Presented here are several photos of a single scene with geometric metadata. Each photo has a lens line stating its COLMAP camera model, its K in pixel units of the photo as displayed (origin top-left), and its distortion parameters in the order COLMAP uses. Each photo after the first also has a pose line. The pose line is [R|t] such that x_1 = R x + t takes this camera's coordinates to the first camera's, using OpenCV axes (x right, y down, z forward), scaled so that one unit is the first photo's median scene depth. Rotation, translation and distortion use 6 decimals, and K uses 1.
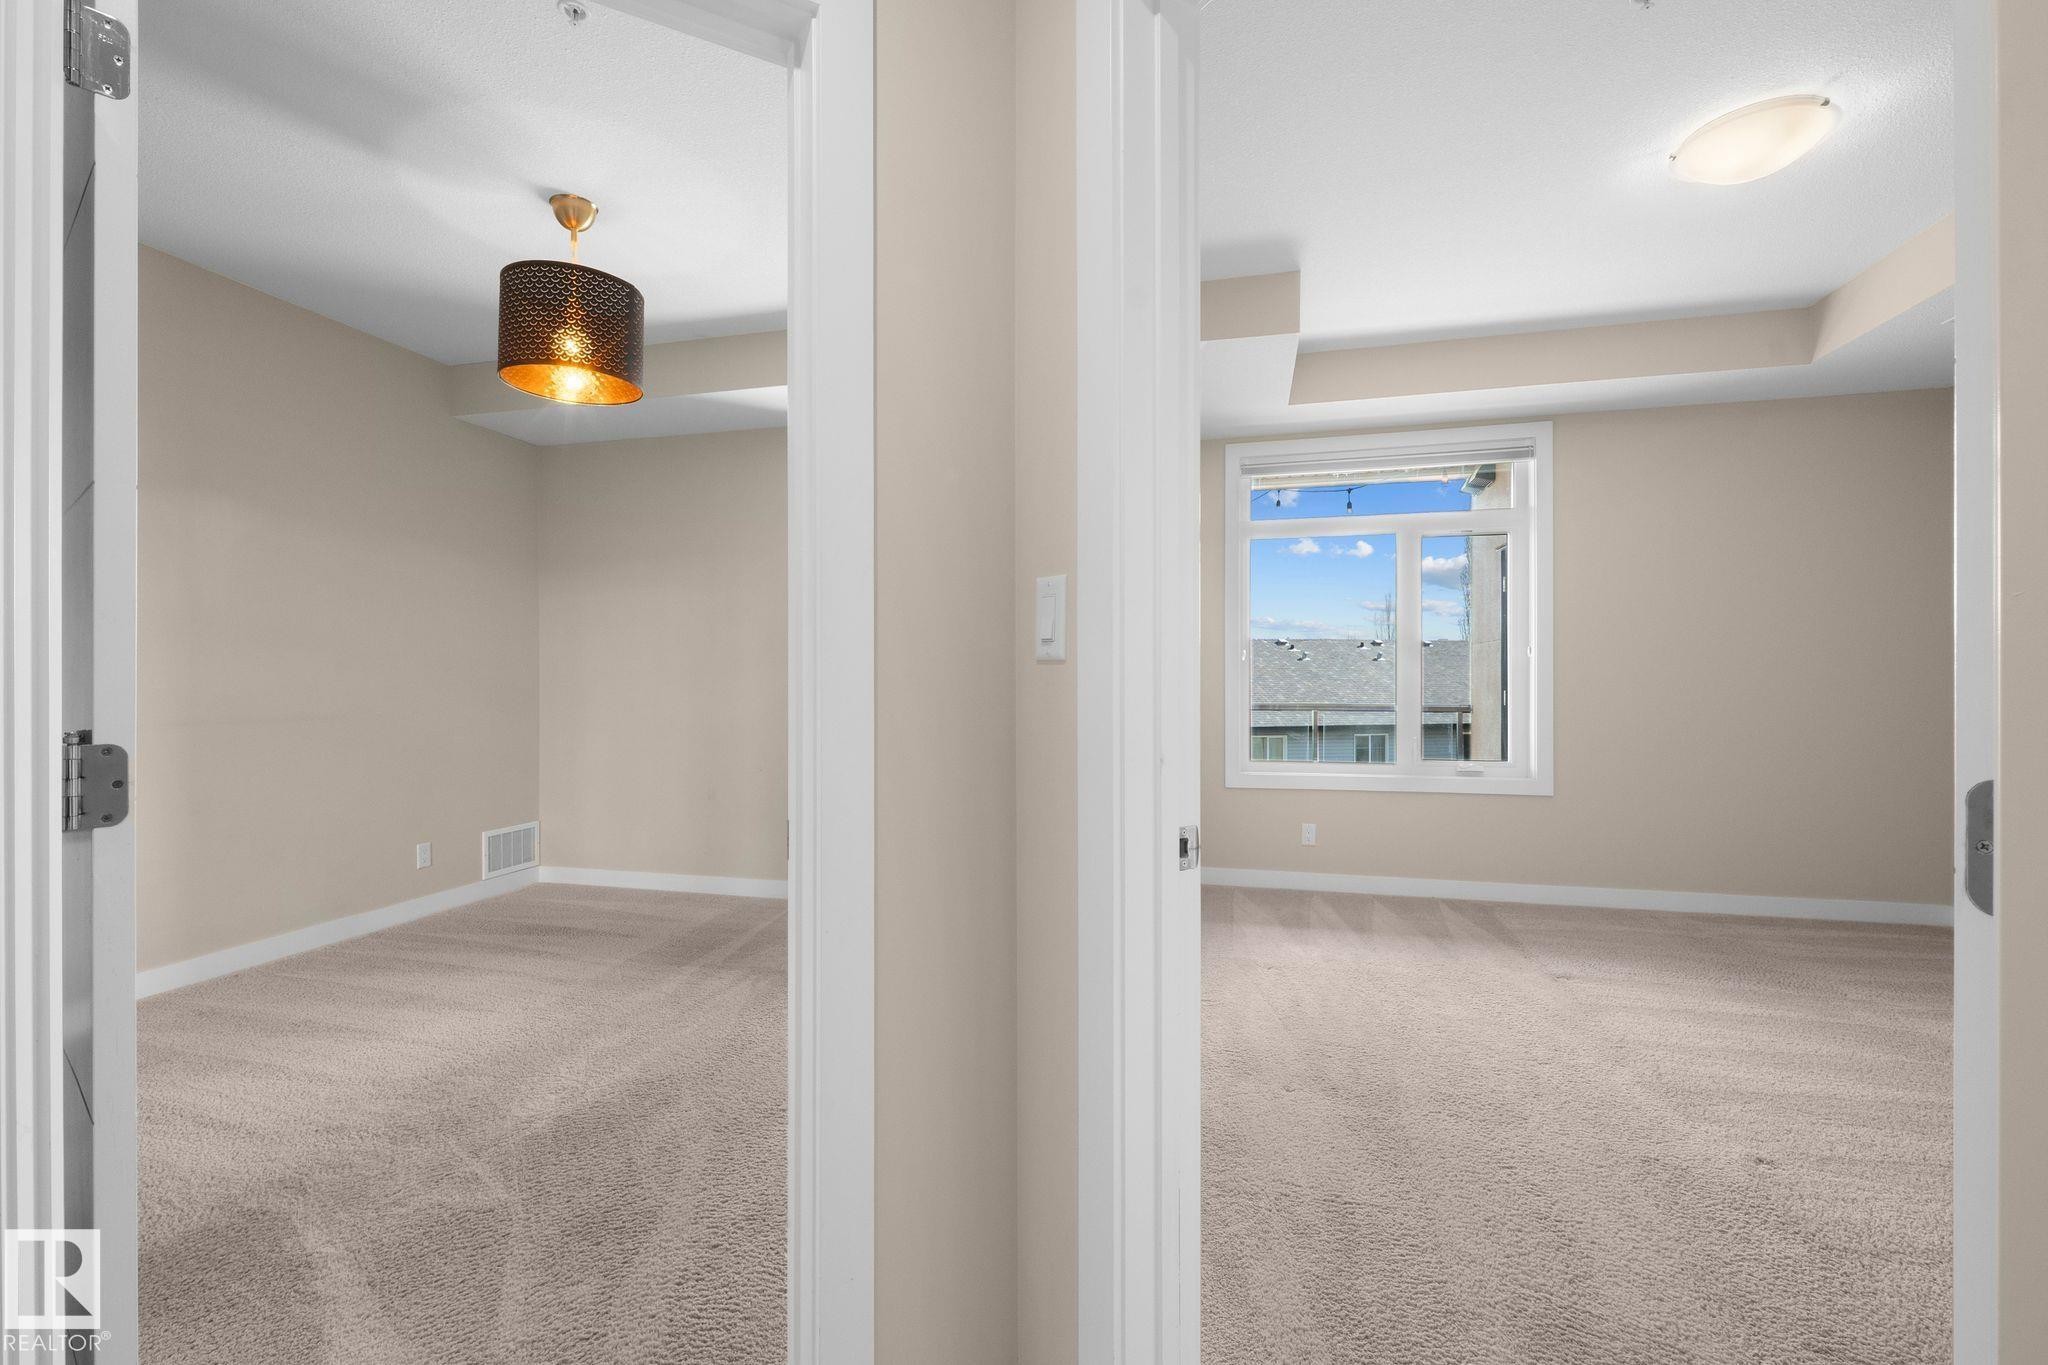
lens RADIAL K [[911.3, 0, 992.5], [0, 911.3, 680.5], [0, 0, 1]] dist [0.001079, 0.000208]
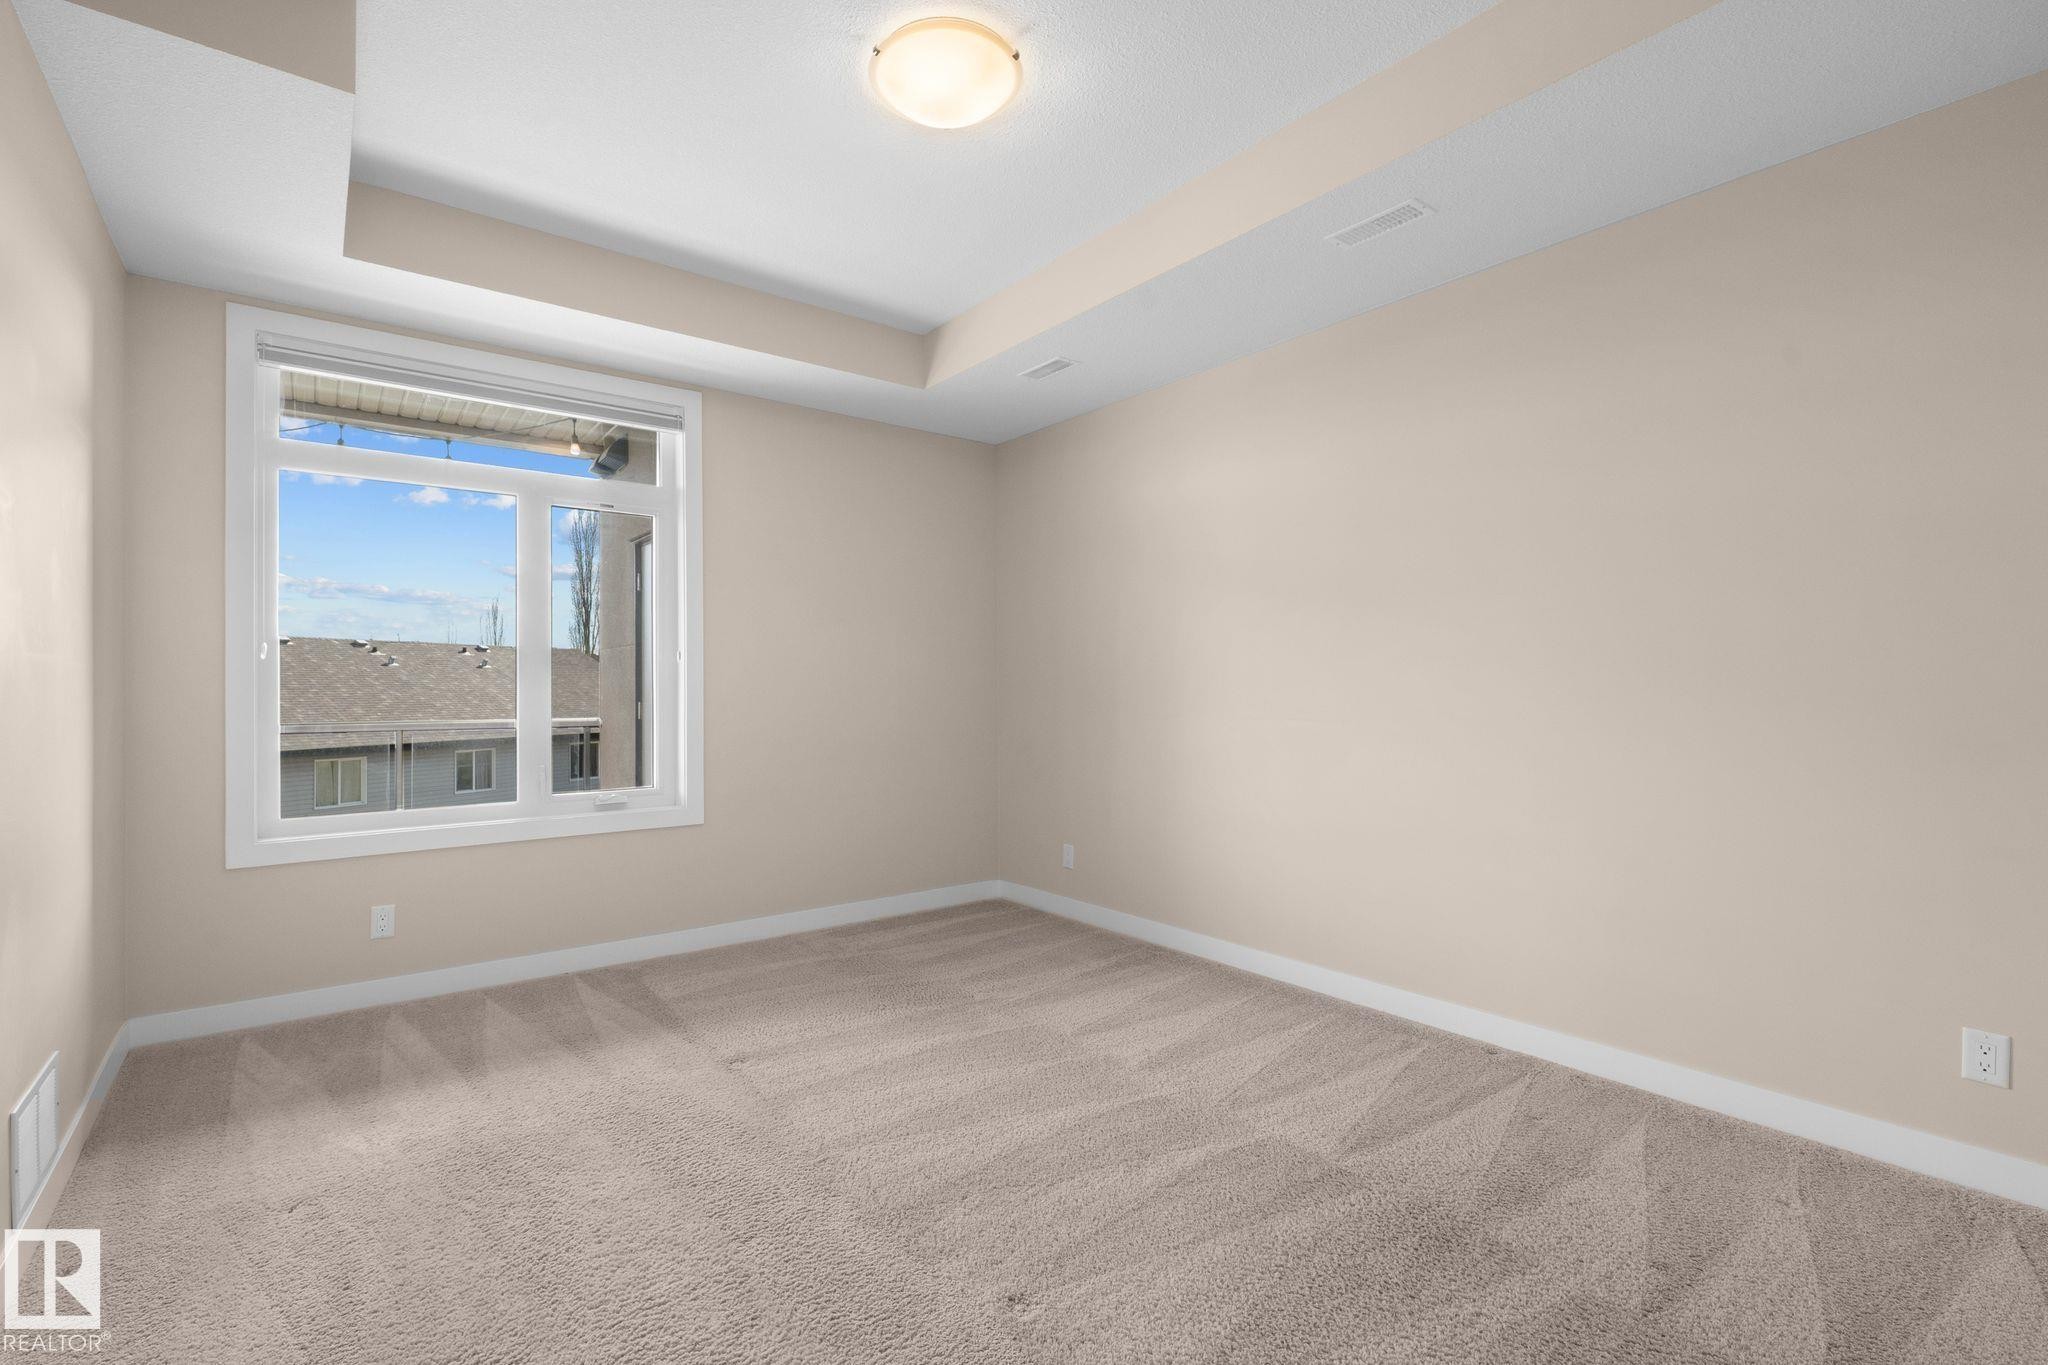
lens RADIAL K [[908.9, 0, 991.8], [0, 908.9, 683.6], [0, 0, 1]] dist [0.002229, -0.000008]
pose [[0.612667, 0.002543, 0.790337, 0.098676], [0.002591, 0.999983, -0.005226, -0.001735], [-0.790337, 0.005249, 0.612650, 0.251648]]
